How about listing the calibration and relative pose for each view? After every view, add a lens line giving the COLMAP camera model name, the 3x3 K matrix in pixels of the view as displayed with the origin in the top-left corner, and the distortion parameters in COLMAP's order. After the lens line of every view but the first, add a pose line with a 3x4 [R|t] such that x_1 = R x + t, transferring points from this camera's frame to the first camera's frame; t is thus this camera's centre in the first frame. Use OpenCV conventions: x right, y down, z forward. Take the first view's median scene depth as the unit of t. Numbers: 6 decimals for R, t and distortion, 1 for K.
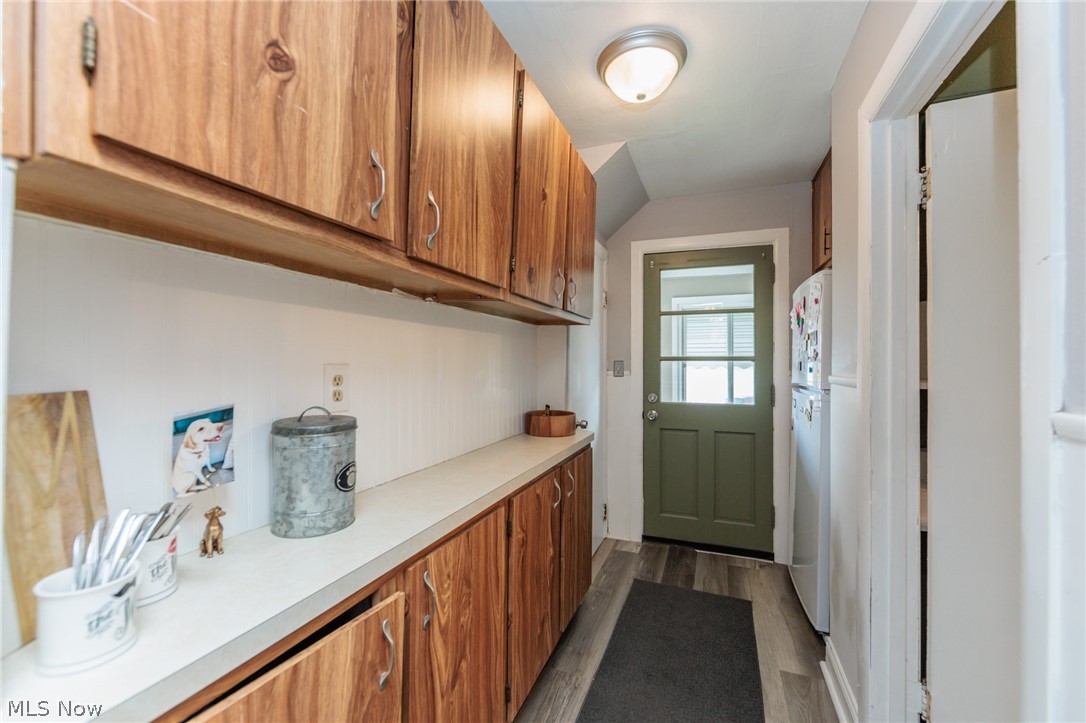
lens RADIAL K [[426.7, 0, 545.6], [0, 426.7, 362.1], [0, 0, 1]] dist [0.000407, 0.000316]
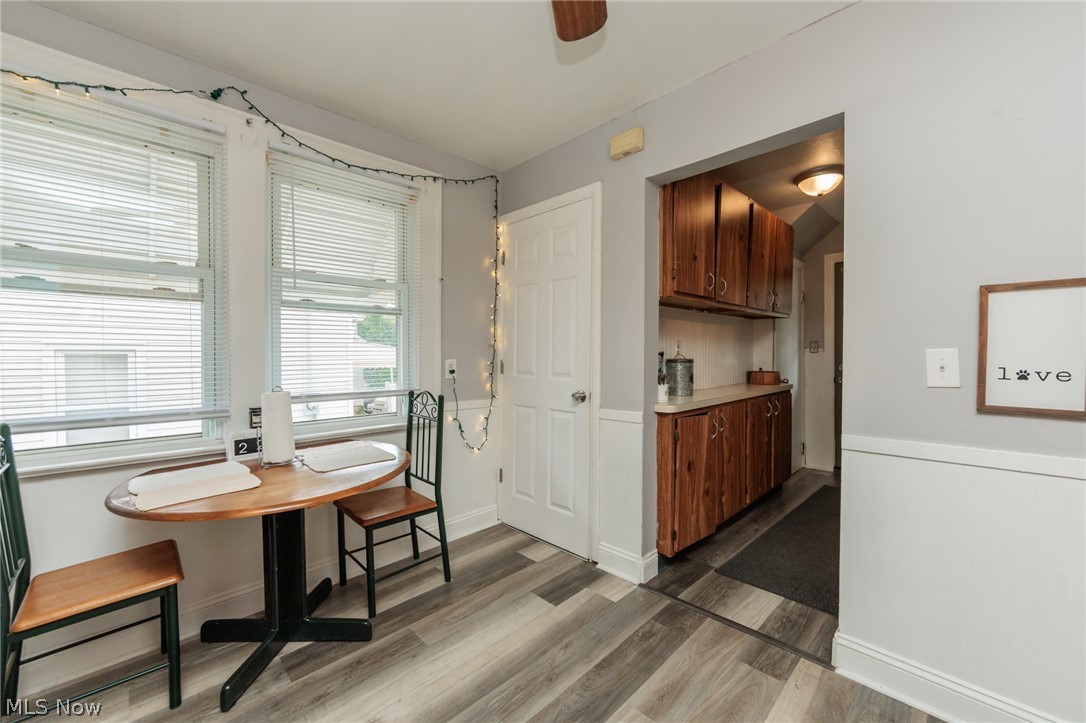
lens RADIAL K [[430.5, 0, 546.0], [0, 430.5, 361.9], [0, 0, 1]] dist [-0.001125, -0.000377]
pose [[0.912941, -0.006081, -0.408045, -0.077413], [0.012393, 0.999841, 0.012826, 0.047976], [0.407902, -0.016766, 0.912872, -0.898779]]
